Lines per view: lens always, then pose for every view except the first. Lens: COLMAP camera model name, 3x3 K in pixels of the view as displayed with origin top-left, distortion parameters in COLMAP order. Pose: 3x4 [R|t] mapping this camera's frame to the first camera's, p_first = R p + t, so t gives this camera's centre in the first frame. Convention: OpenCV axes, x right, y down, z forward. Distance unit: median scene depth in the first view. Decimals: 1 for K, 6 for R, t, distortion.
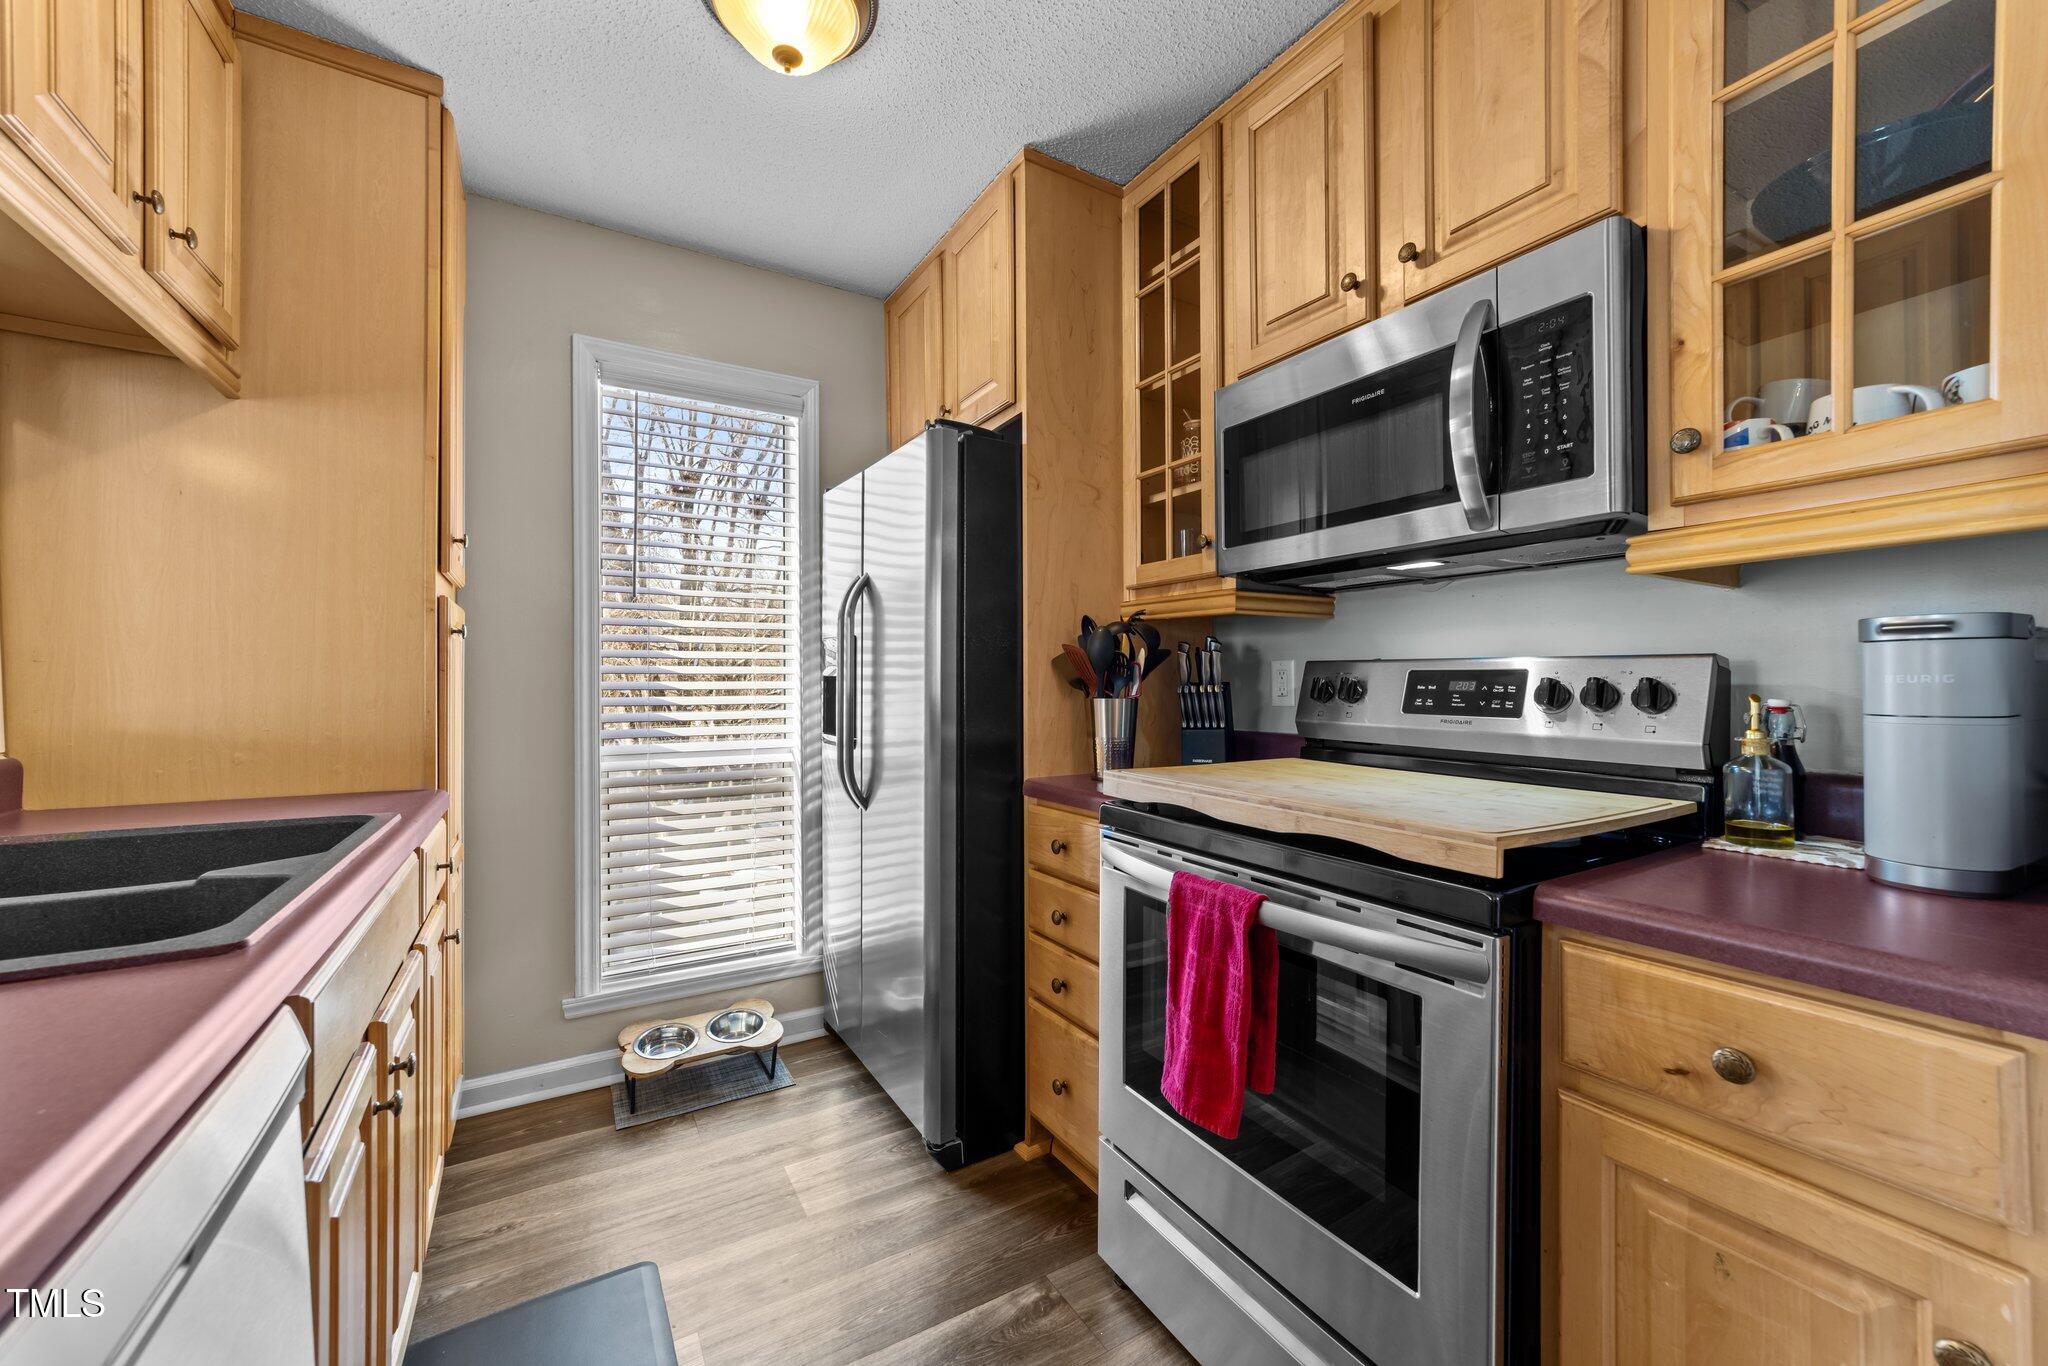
lens RADIAL K [[781.3, 0, 1020.0], [0, 781.3, 682.4], [0, 0, 1]] dist [-0.019276, 0.007574]
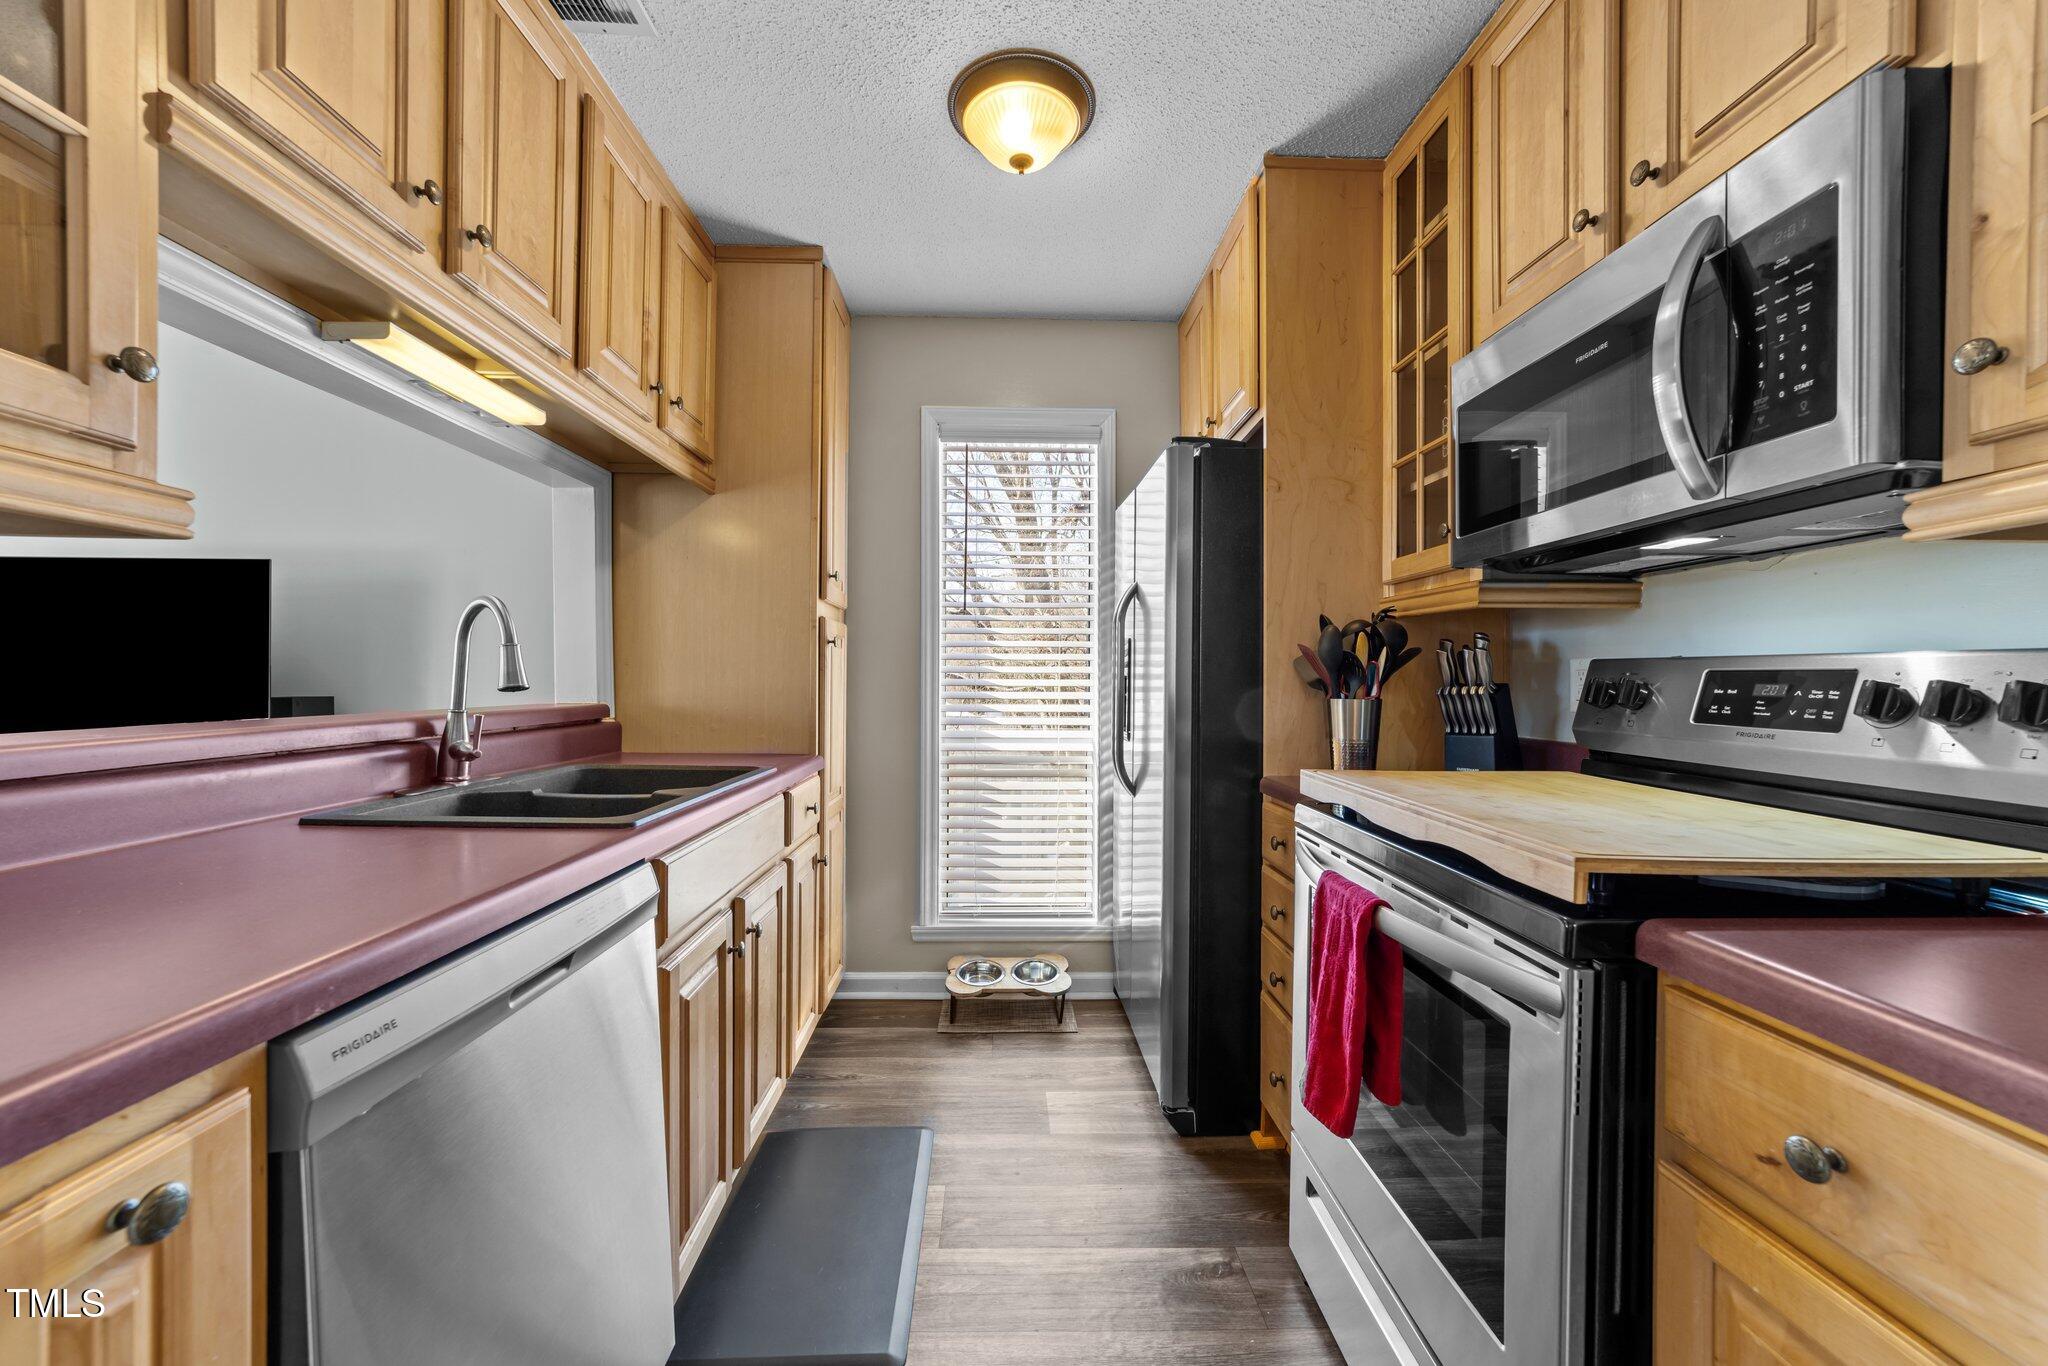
lens RADIAL K [[778.0, 0, 1018.8], [0, 778.0, 686.1], [0, 0, 1]] dist [-0.019148, 0.006863]
pose [[0.870393, 0.009989, -0.492256, 0.248778], [-0.007265, 0.999946, 0.007445, 0.000179], [0.492304, -0.002904, 0.870419, -0.044453]]
